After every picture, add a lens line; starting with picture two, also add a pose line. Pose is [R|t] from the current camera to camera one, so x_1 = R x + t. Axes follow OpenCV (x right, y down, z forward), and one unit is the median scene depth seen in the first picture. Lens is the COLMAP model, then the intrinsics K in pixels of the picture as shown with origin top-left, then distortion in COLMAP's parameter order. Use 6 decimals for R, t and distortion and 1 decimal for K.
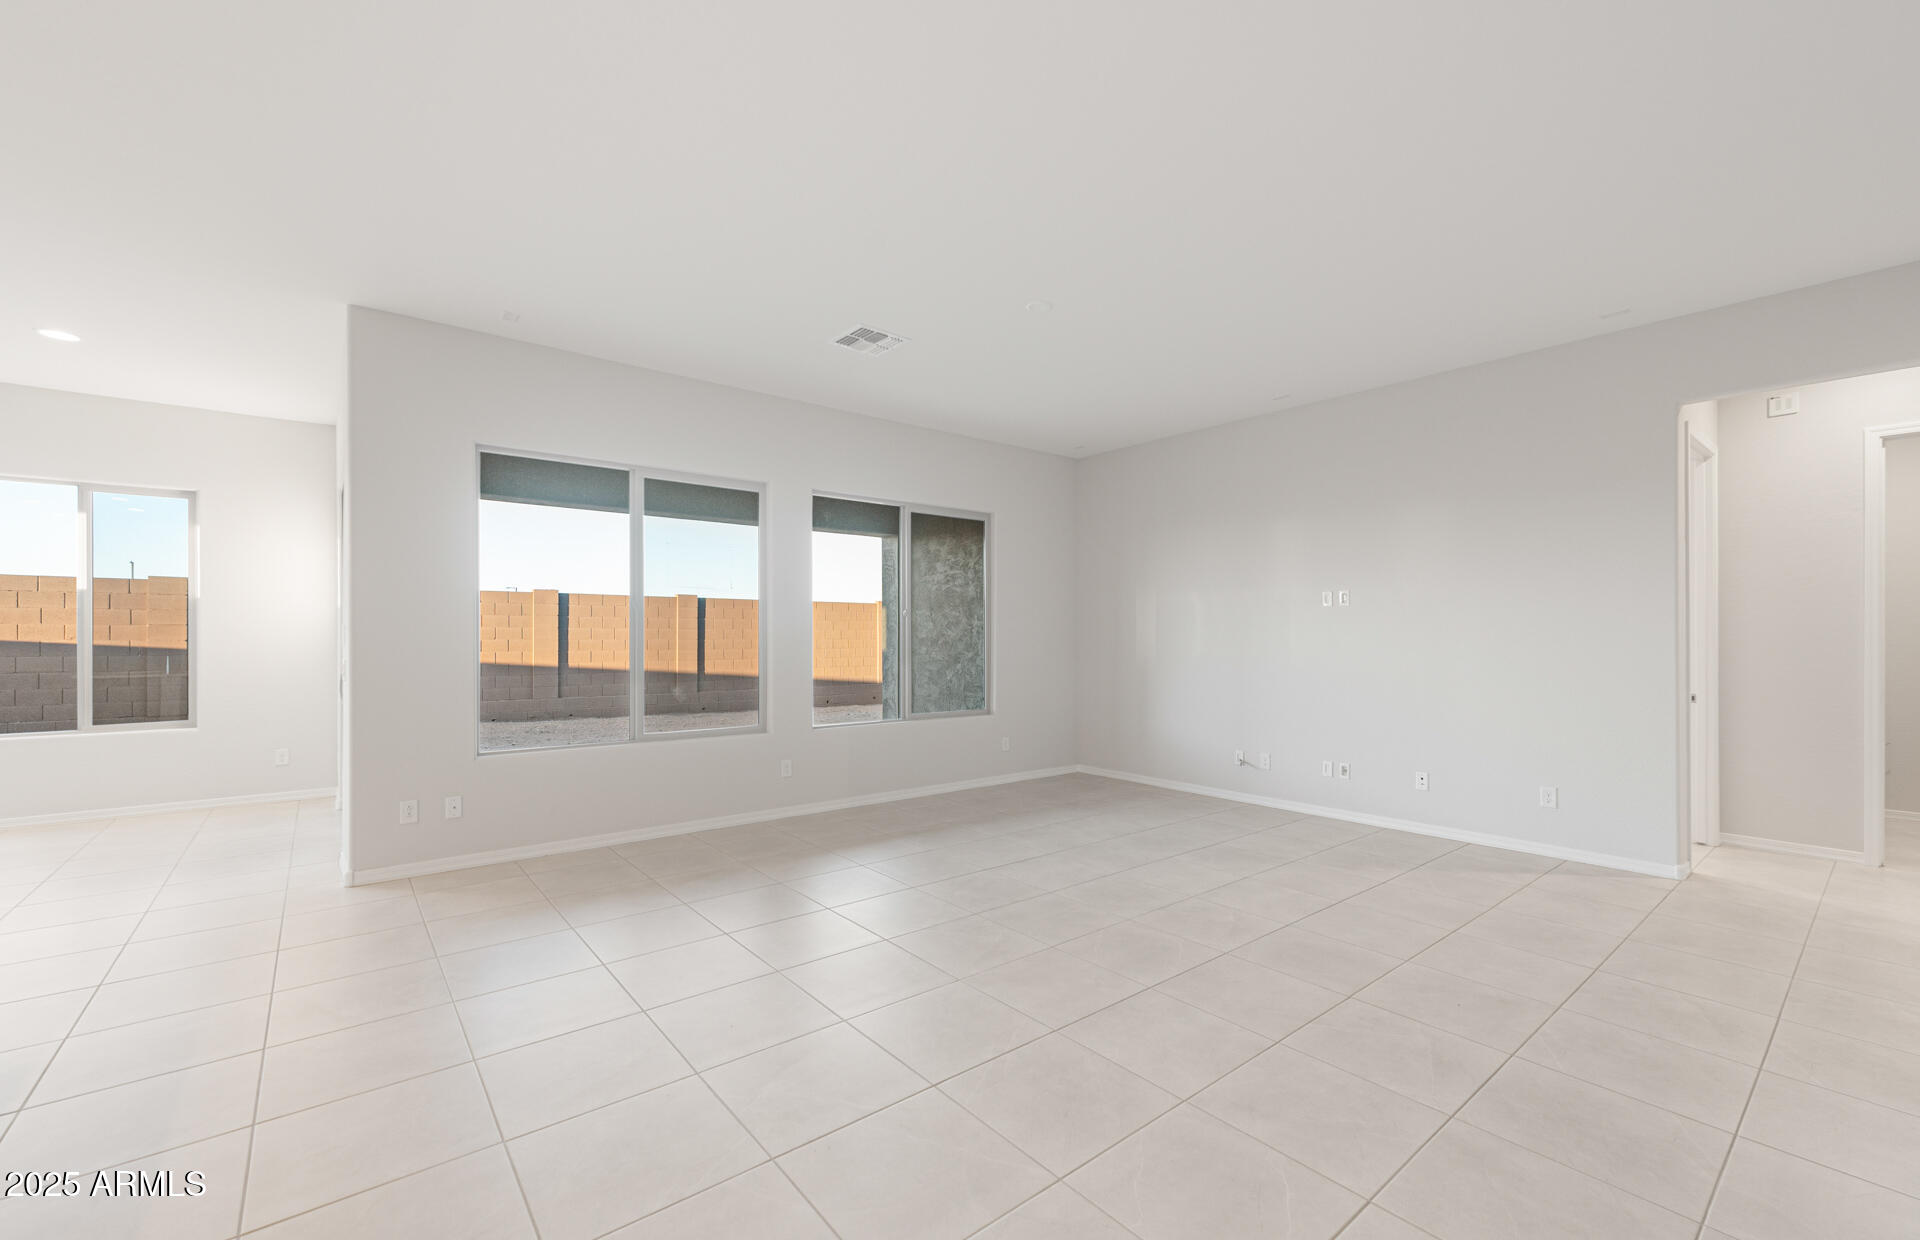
lens RADIAL K [[773.7, 0, 999.4], [0, 773.7, 643.8], [0, 0, 1]] dist [0.002777, -0.000898]
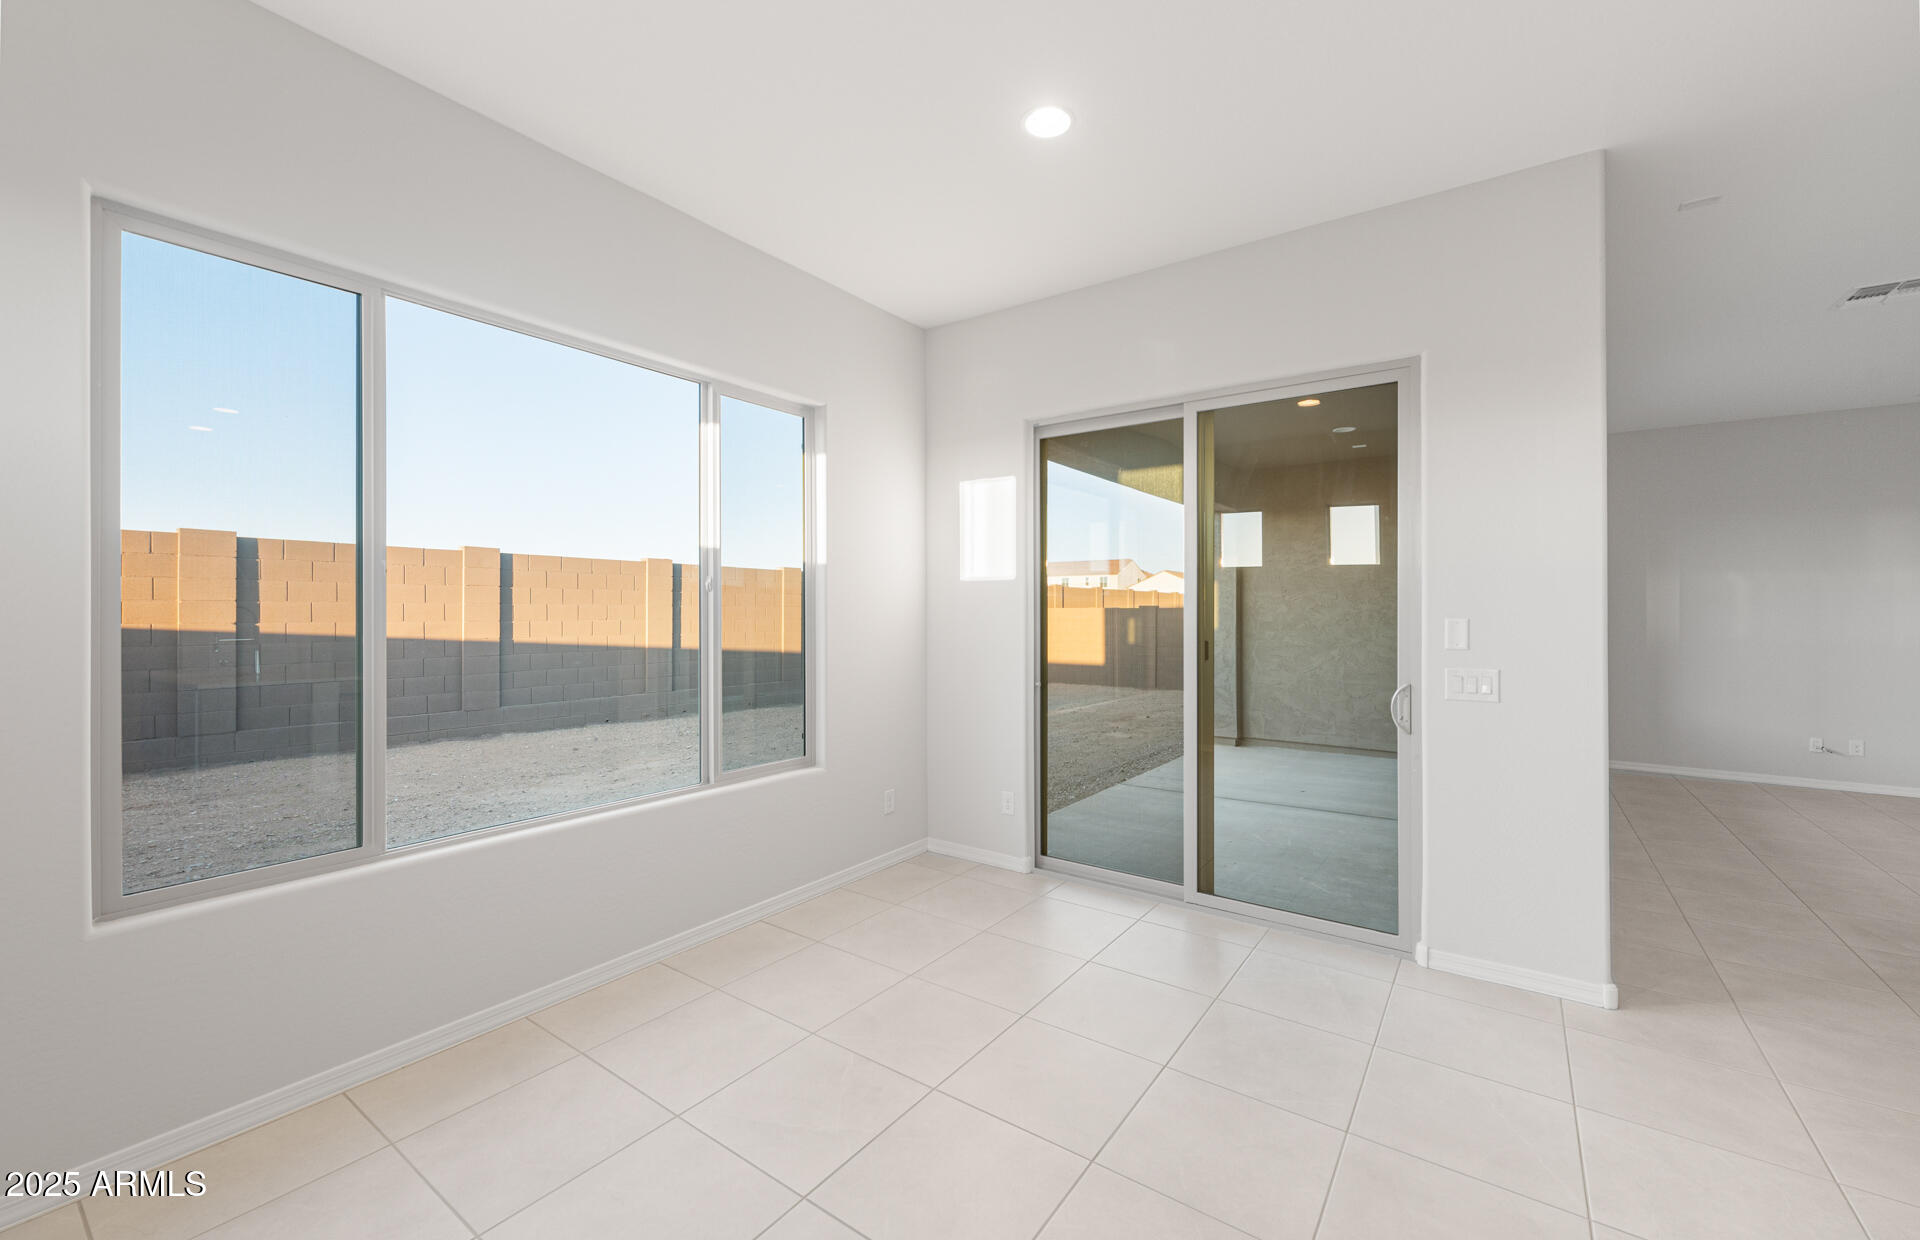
lens RADIAL K [[773.7, 0, 960.6], [0, 773.7, 614.4], [0, 0, 1]] dist [0.002777, -0.000898]
pose [[0.965247, 0.002769, 0.261324, -1.030866], [-0.001980, 0.999993, -0.003282, -0.017472], [-0.261331, 0.002651, 0.965245, 0.316472]]
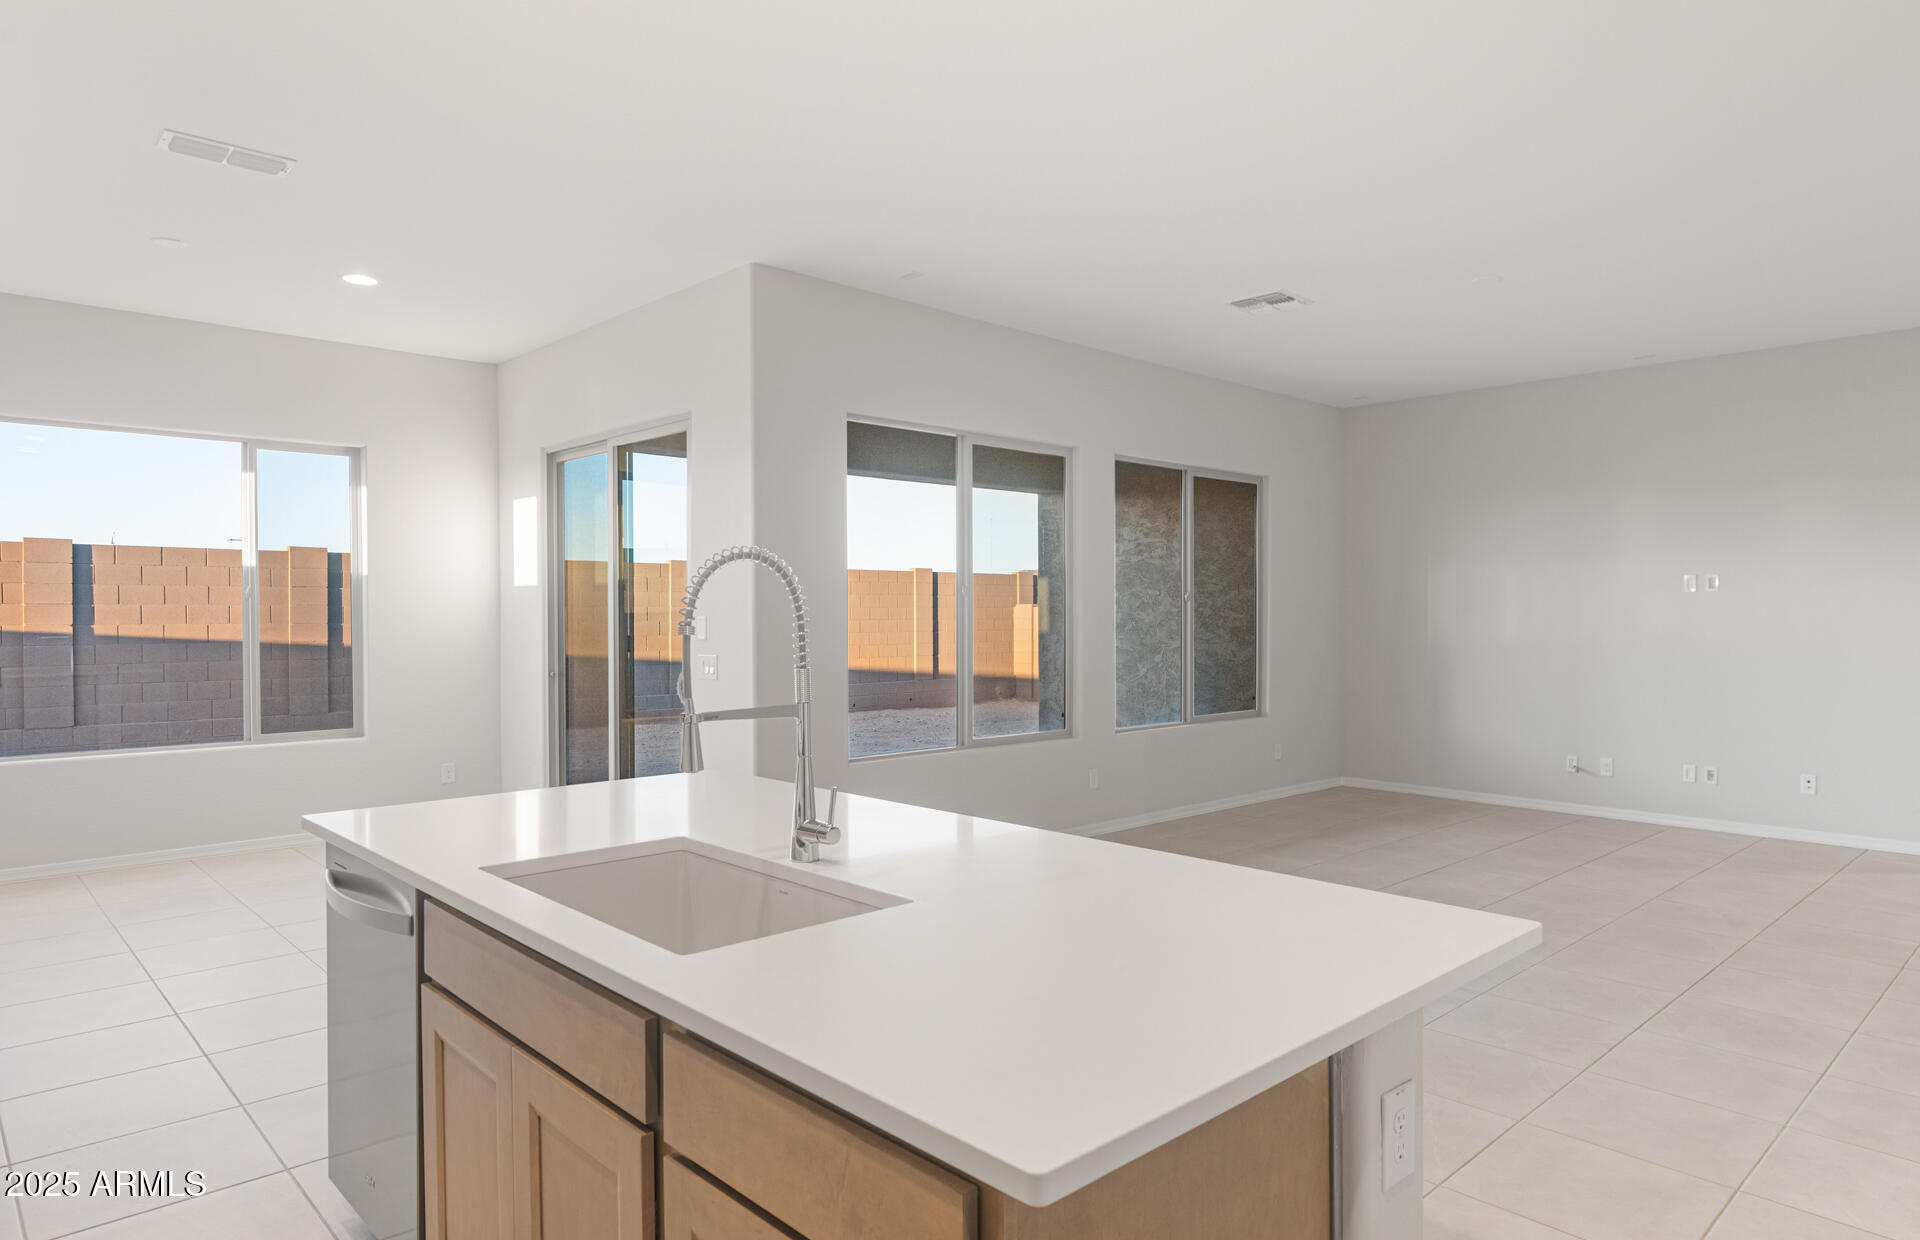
lens RADIAL K [[1155.6, 0, 961.2], [0, 1155.6, 622.0], [0, 0, 1]] dist [-0.003156, -0.000818]
pose [[0.997369, -0.000286, 0.072493, -0.468113], [0.000151, 0.999998, 0.001860, -0.014518], [-0.072493, -0.001844, 0.997367, -0.243022]]
